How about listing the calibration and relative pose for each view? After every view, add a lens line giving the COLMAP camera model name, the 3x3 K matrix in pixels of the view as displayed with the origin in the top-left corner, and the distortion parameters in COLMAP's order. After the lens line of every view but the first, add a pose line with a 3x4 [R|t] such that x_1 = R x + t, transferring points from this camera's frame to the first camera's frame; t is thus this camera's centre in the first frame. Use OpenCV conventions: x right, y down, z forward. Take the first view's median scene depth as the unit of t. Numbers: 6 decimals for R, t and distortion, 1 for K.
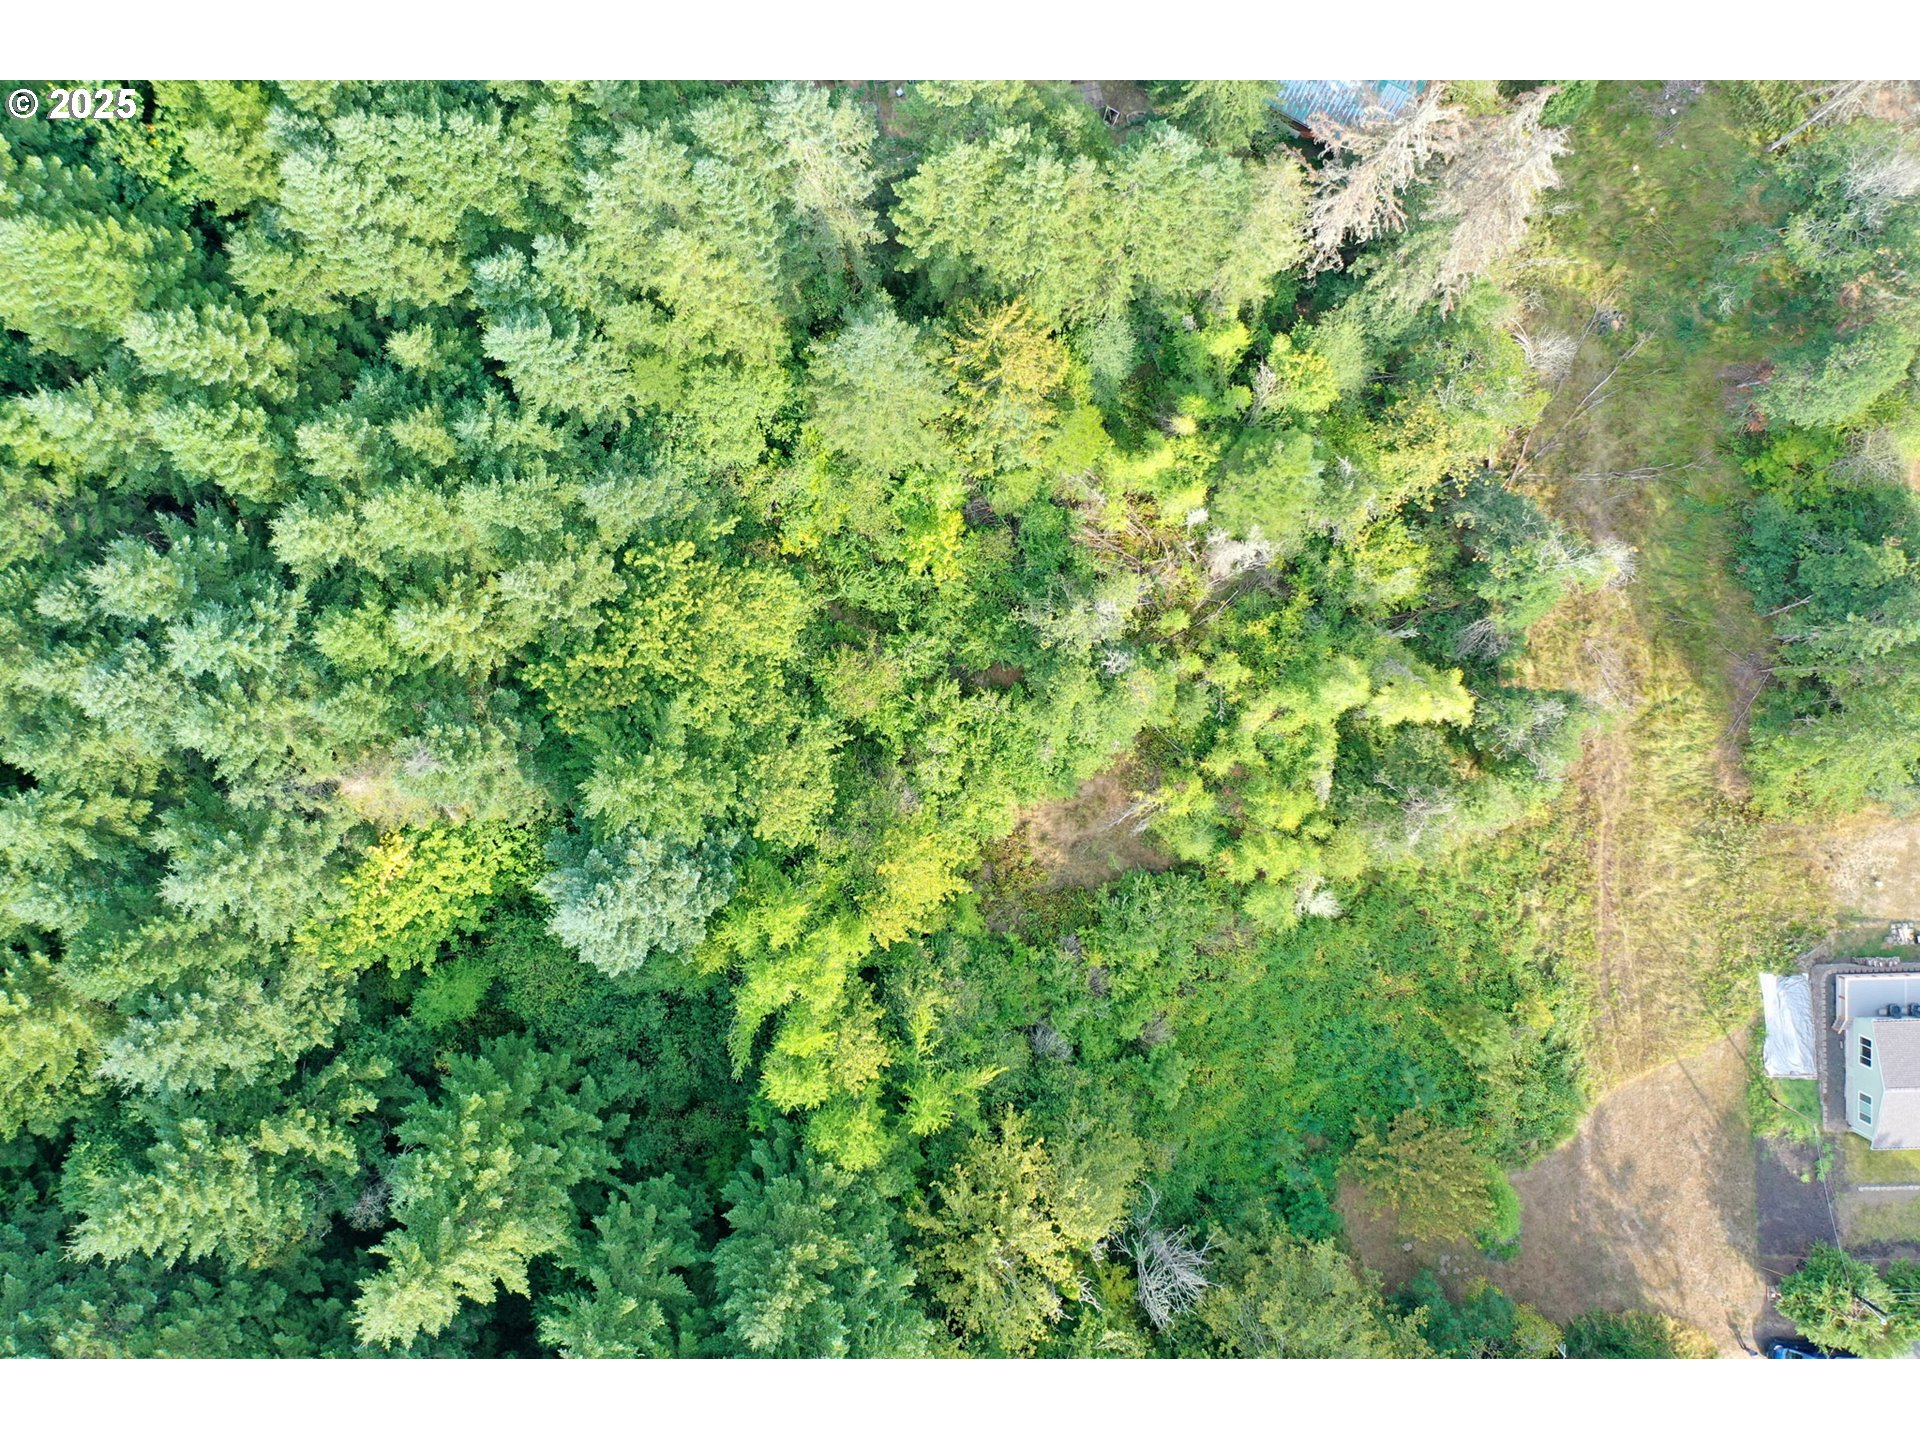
lens RADIAL K [[1490.4, 0, 968.3], [0, 1490.4, 719.4], [0, 0, 1]] dist [-0.013525, -0.013968]
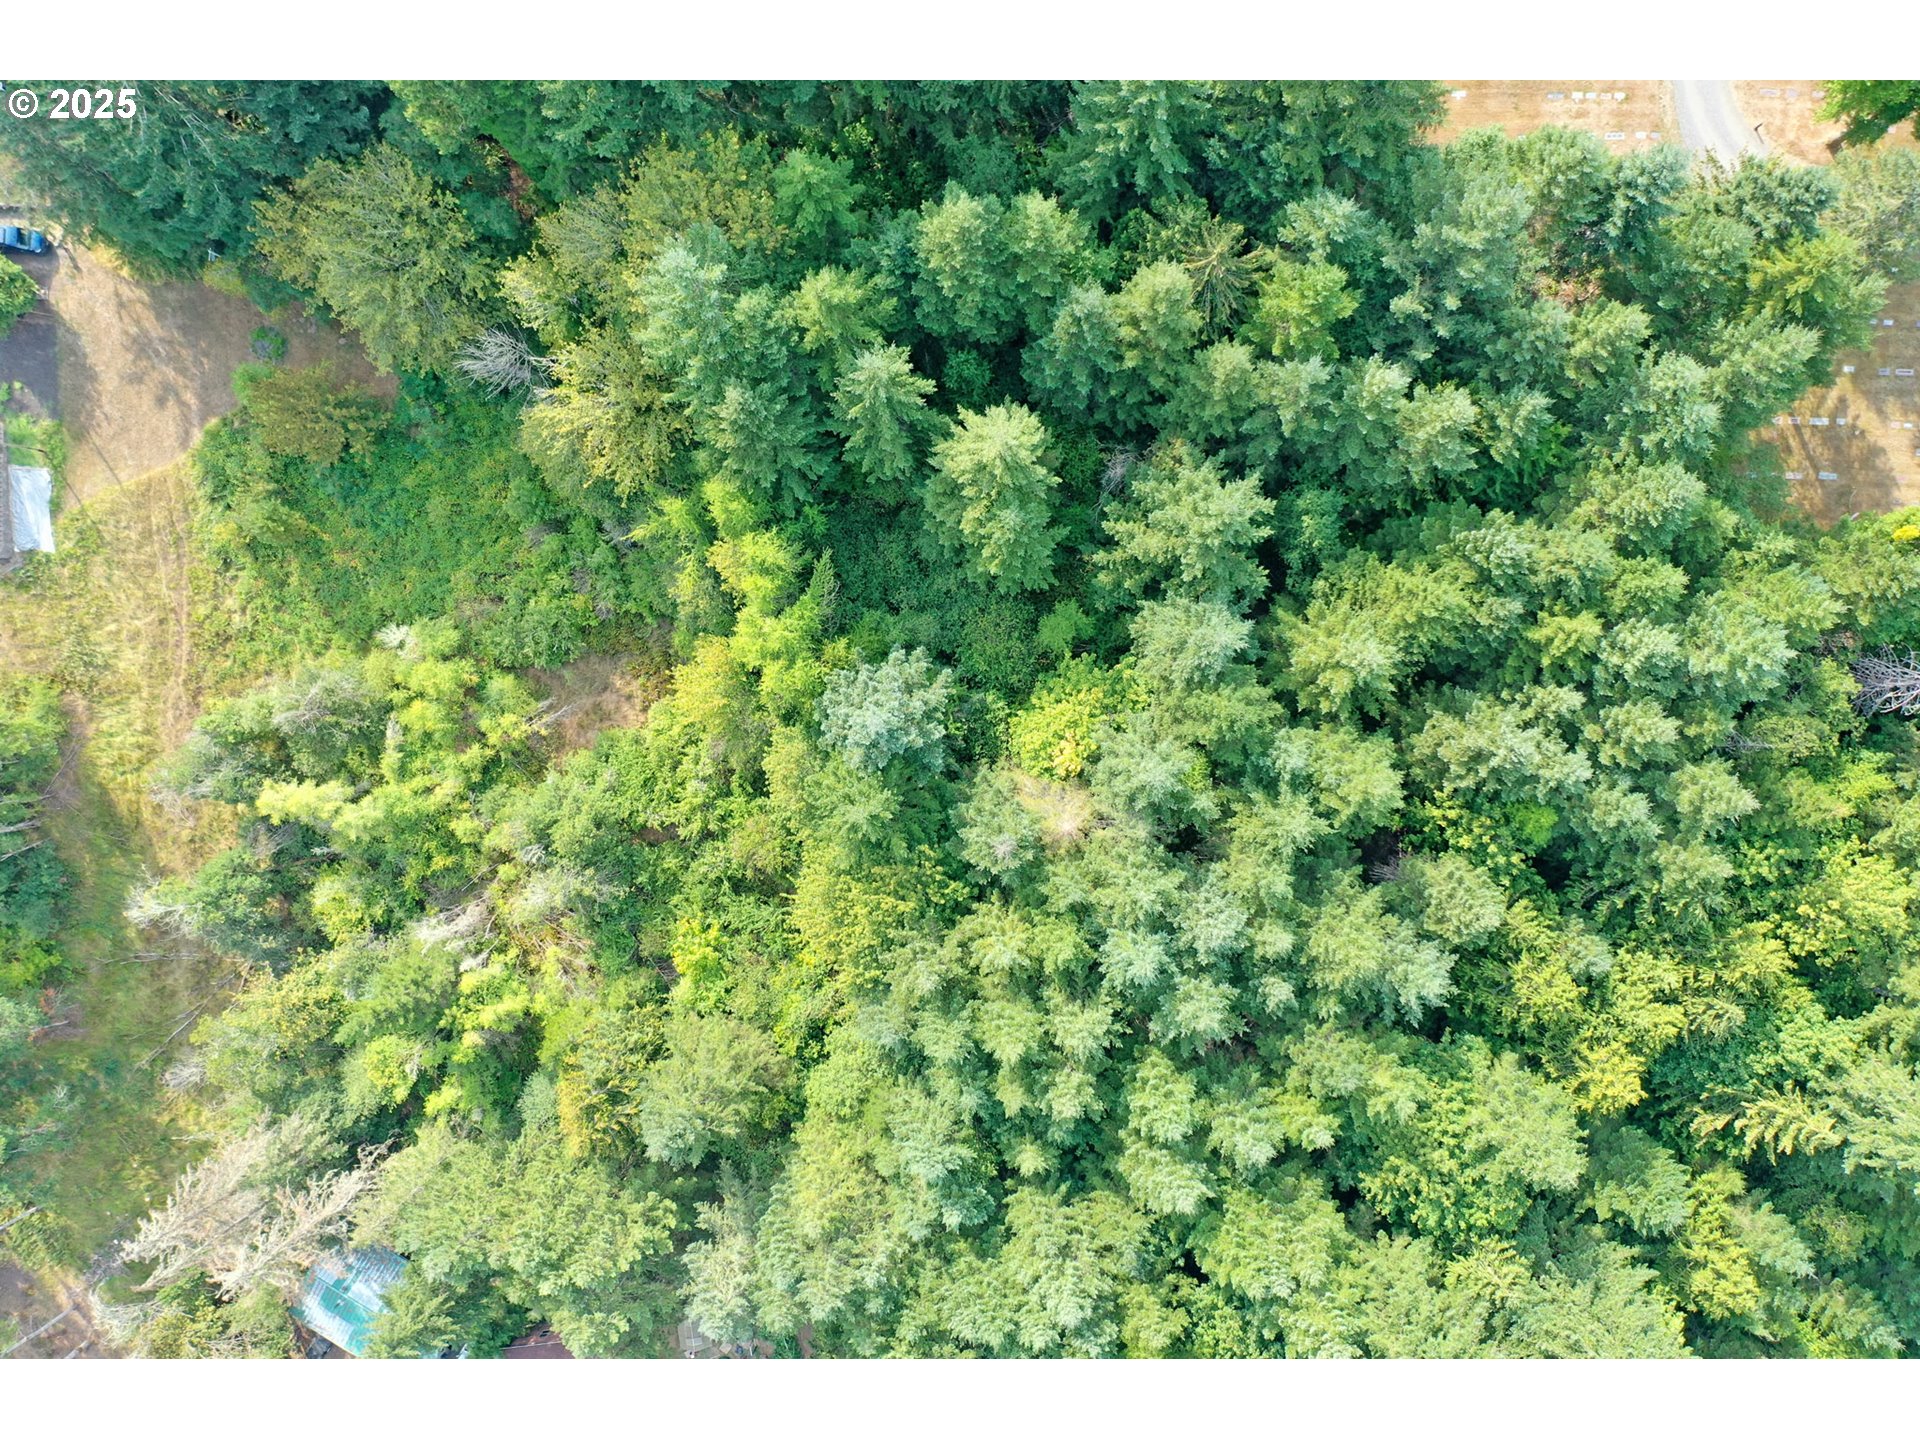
lens RADIAL K [[1484.3, 0, 978.7], [0, 1484.3, 690.7], [0, 0, 1]] dist [-0.011622, -0.003250]
pose [[-0.997285, -0.059534, 0.043336, -0.287601], [0.057292, -0.997041, -0.051261, 0.165109], [0.046260, -0.048639, 0.997745, -0.185759]]
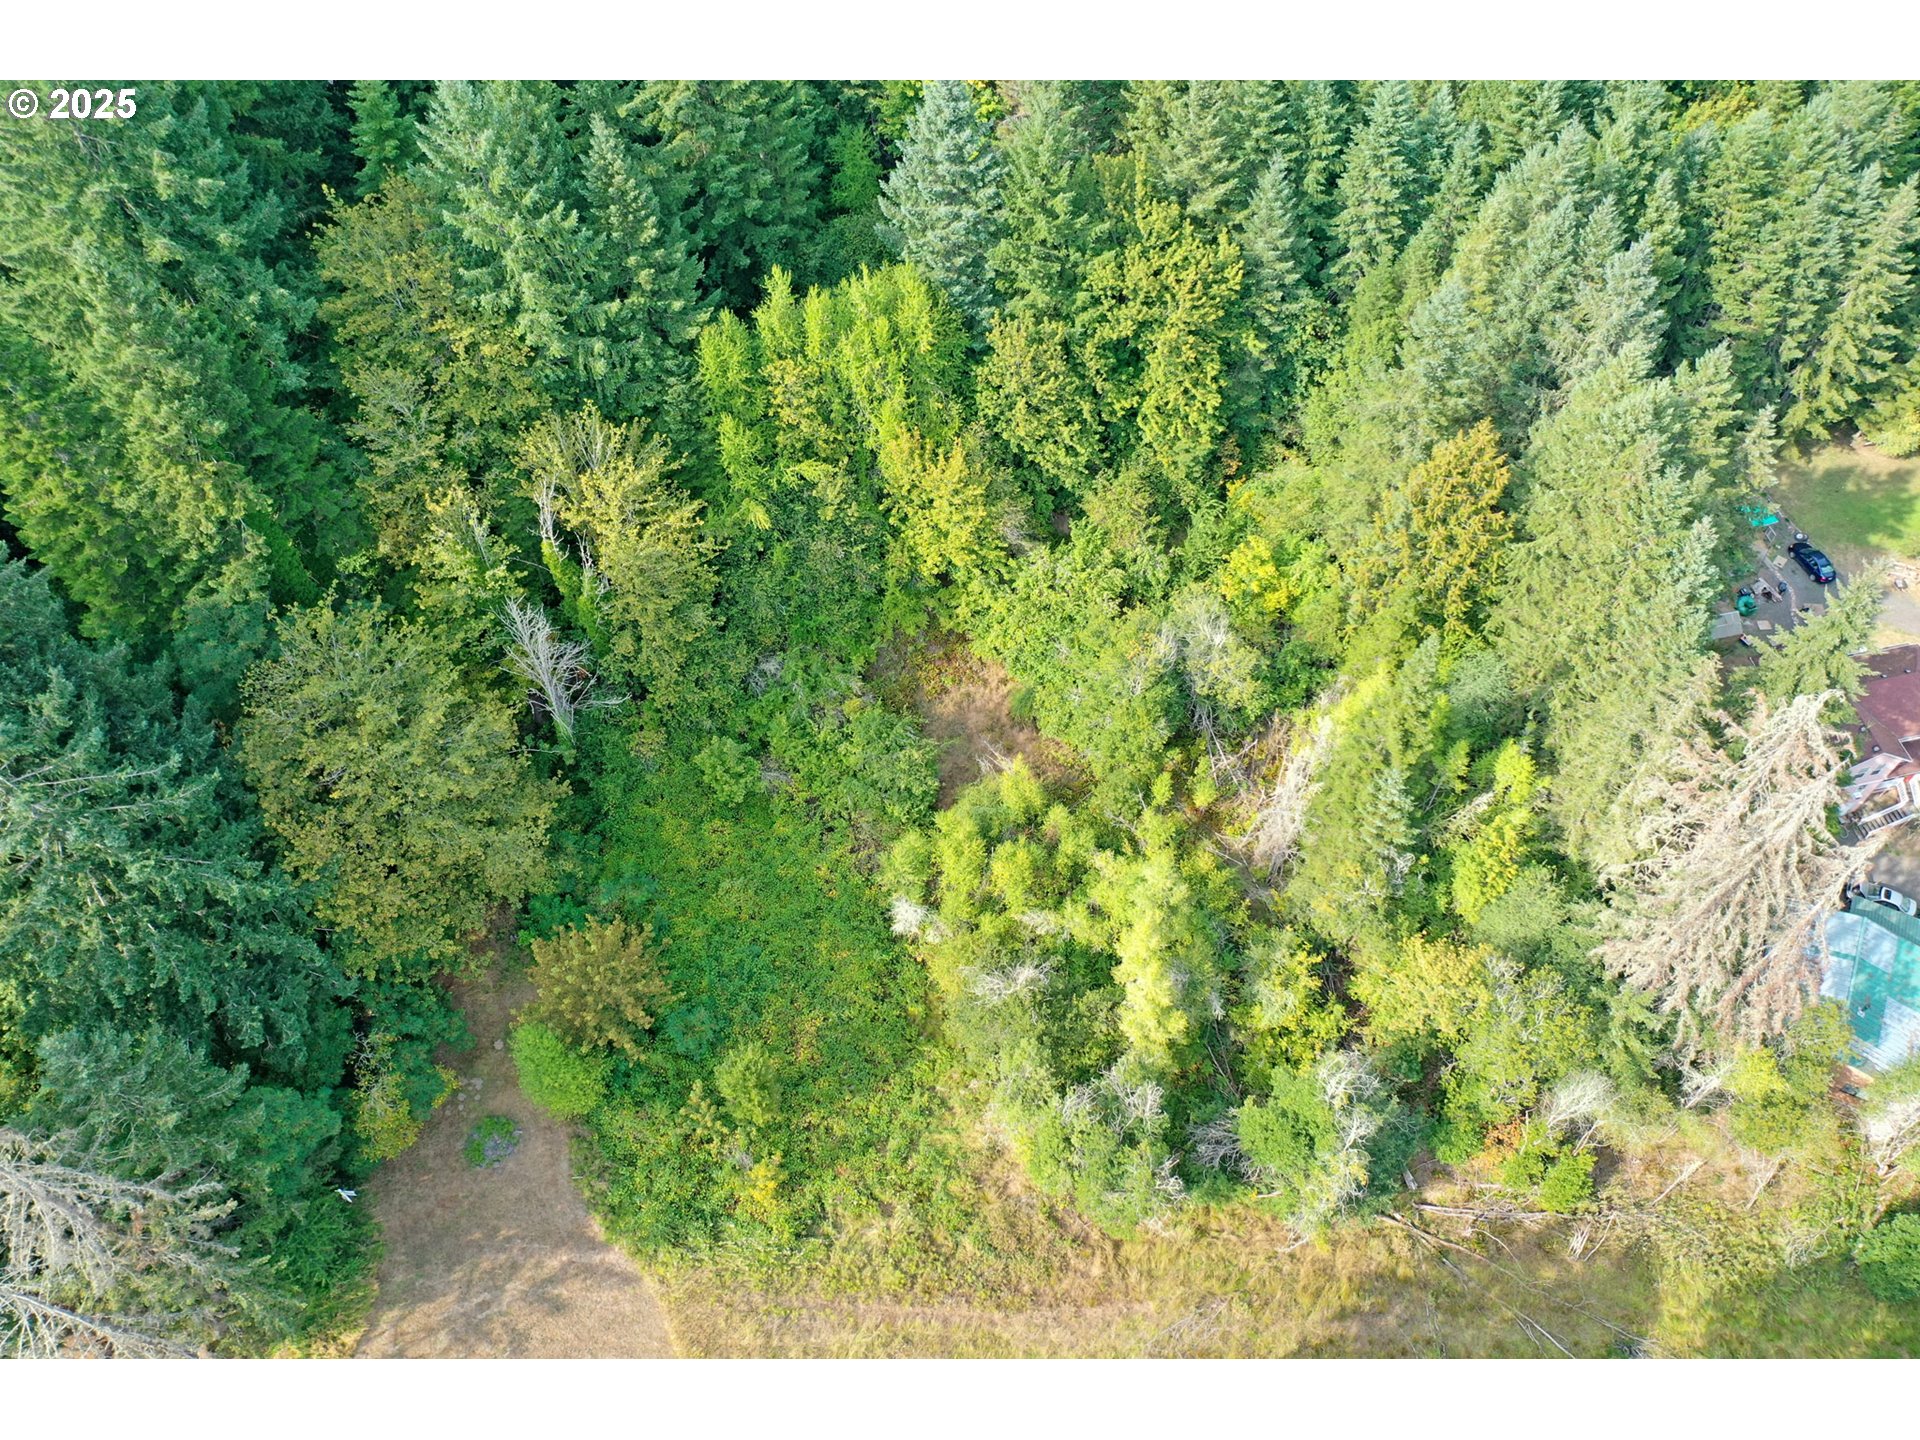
lens RADIAL K [[1490.4, 0, 968.3], [0, 1490.4, 719.4], [0, 0, 1]] dist [-0.013525, -0.013968]
pose [[0.017034, 0.832205, -0.554207, 0.622272], [-0.999845, 0.011750, -0.013087, 0.094447], [-0.004379, 0.554344, 0.832276, 0.185184]]
